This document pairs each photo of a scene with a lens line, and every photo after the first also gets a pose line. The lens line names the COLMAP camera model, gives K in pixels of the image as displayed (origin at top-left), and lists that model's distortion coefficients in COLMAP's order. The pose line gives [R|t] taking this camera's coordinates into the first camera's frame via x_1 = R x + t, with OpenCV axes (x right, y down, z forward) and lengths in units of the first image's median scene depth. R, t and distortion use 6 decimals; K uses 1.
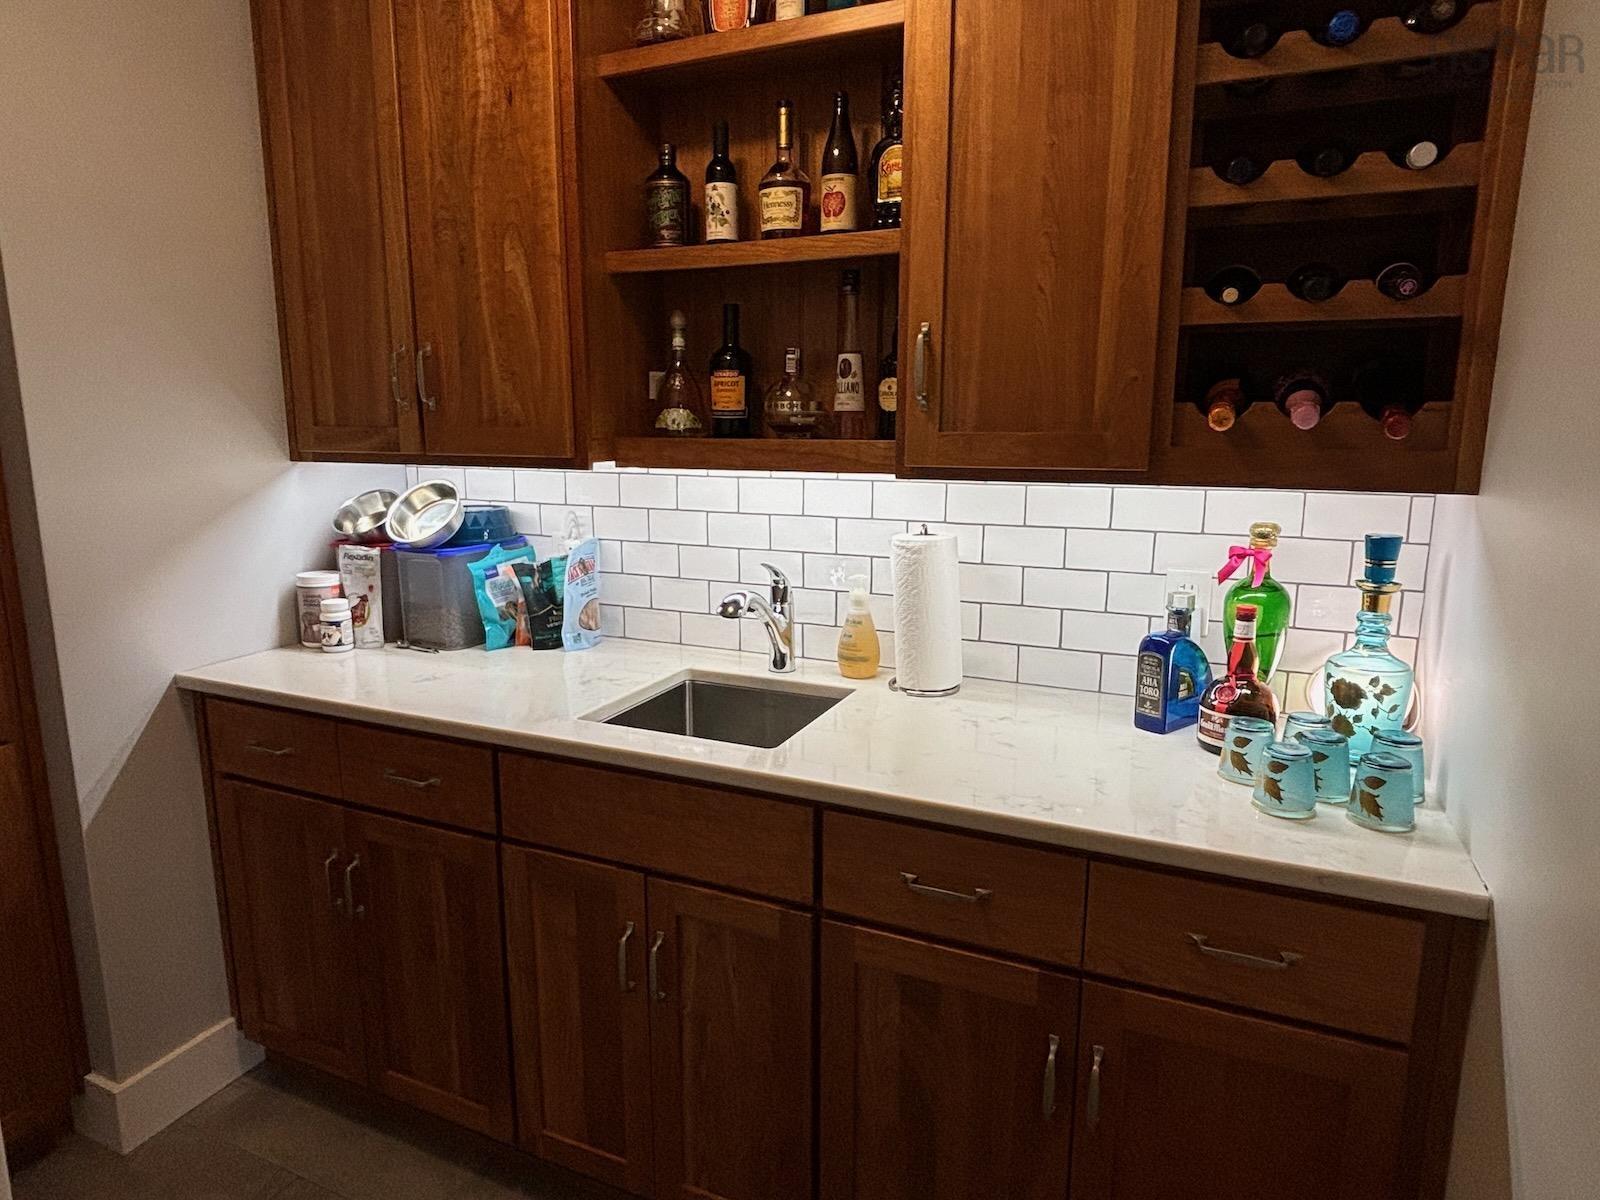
lens RADIAL K [[1141.5, 0, 791.3], [0, 1141.5, 594.4], [0, 0, 1]] dist [0.006258, 0.000191]
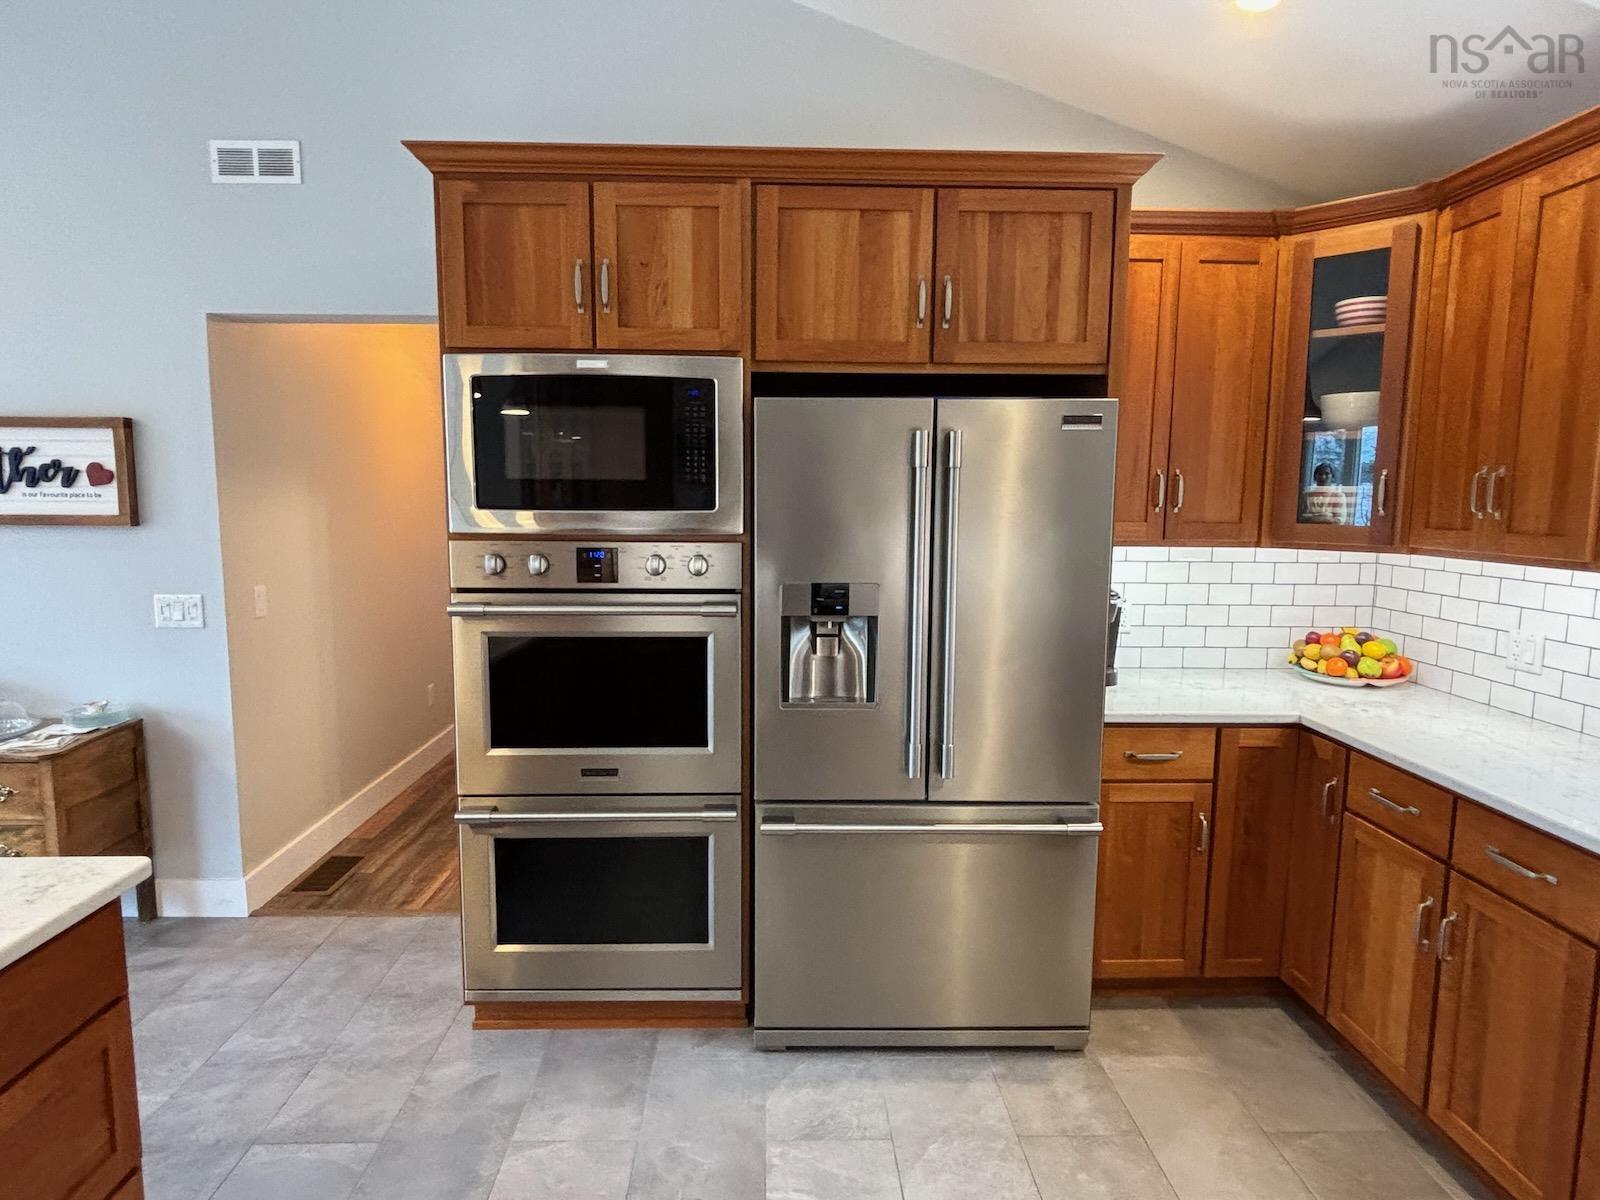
lens RADIAL K [[897.9, 0, 788.7], [0, 897.9, 604.0], [0, 0, 1]] dist [-0.007349, 0.005487]
pose [[0.455888, 0.102867, -0.884073, 1.183631], [-0.166874, 0.985563, 0.028625, 0.095929], [0.874254, 0.134479, 0.466472, -0.659403]]
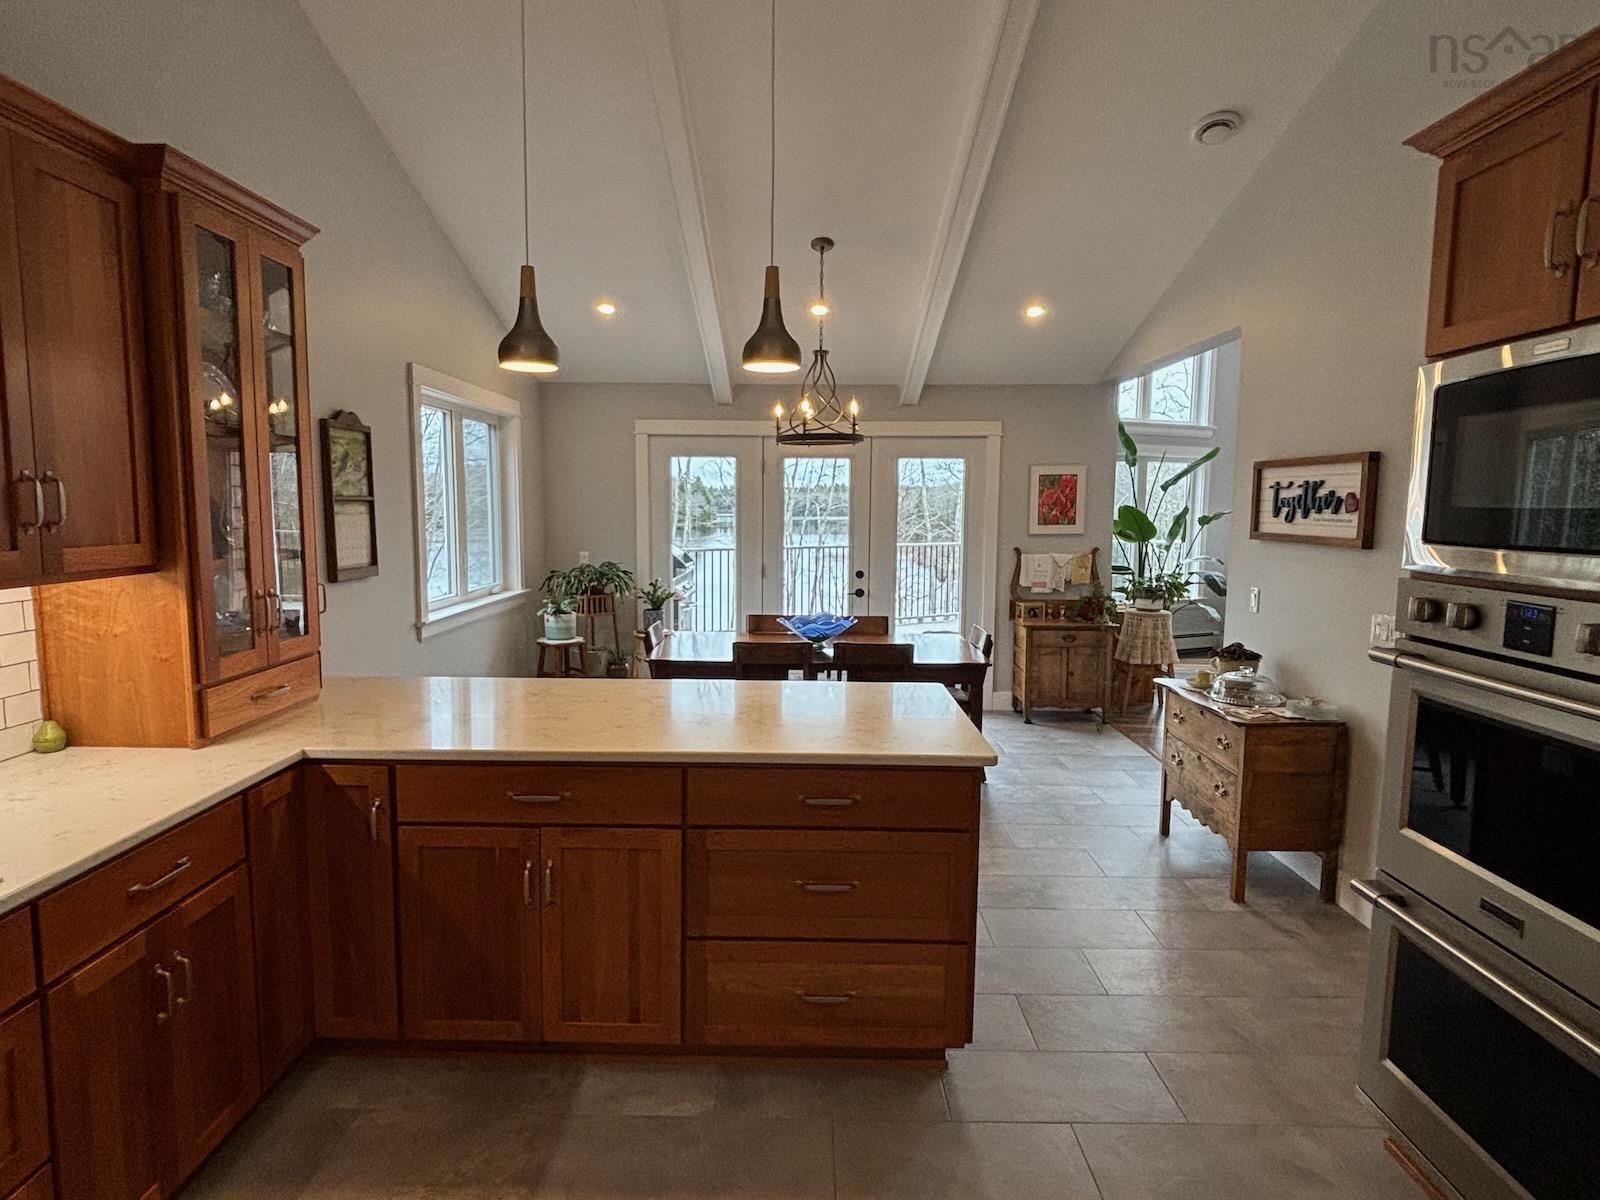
lens RADIAL K [[897.9, 0, 794.4], [0, 897.9, 599.5], [0, 0, 1]] dist [-0.007349, 0.005487]
pose [[-0.904908, 0.036651, -0.424026, 1.071604], [-0.084846, 0.960753, 0.264113, -0.005327], [0.417064, 0.274975, -0.866283, -0.190987]]
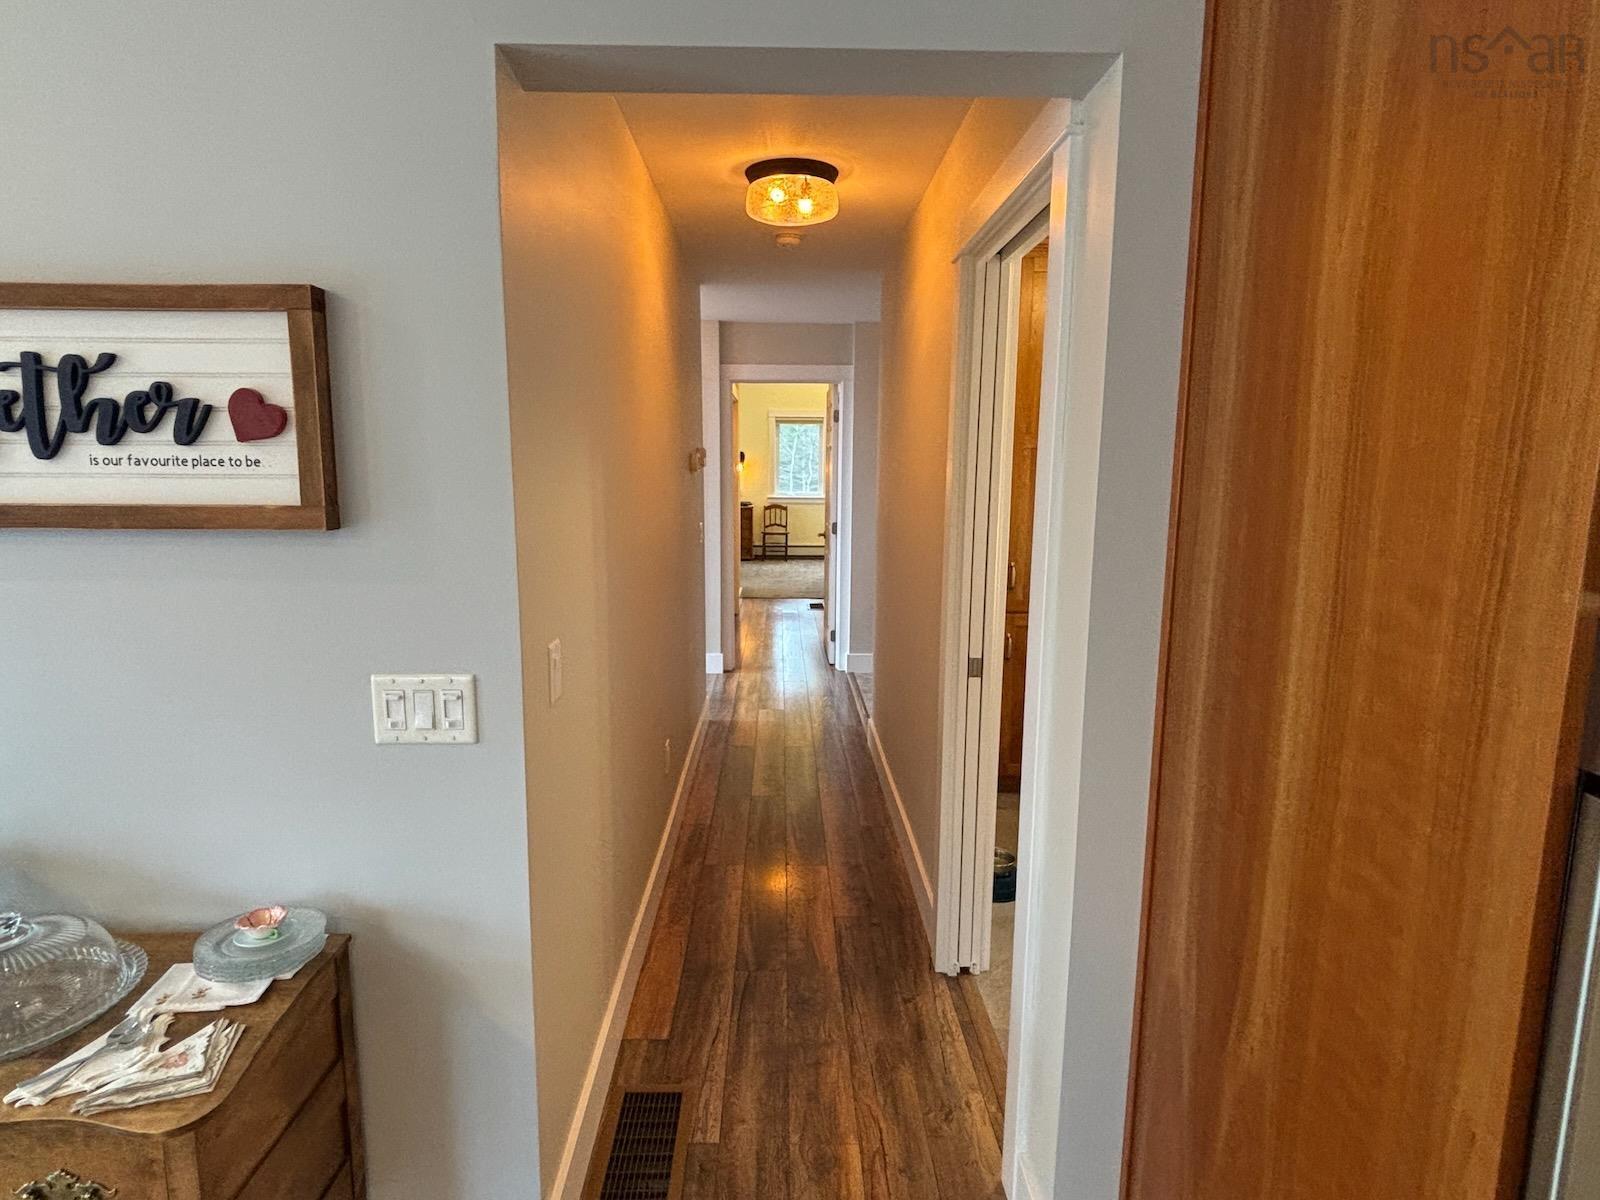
lens RADIAL K [[897.9, 0, 791.5], [0, 897.9, 603.6], [0, 0, 1]] dist [-0.007349, 0.005487]
pose [[0.442770, 0.135770, -0.886296, 0.511089], [-0.165124, 0.983910, 0.068231, 0.126362], [0.881299, 0.116138, 0.458065, -0.832133]]
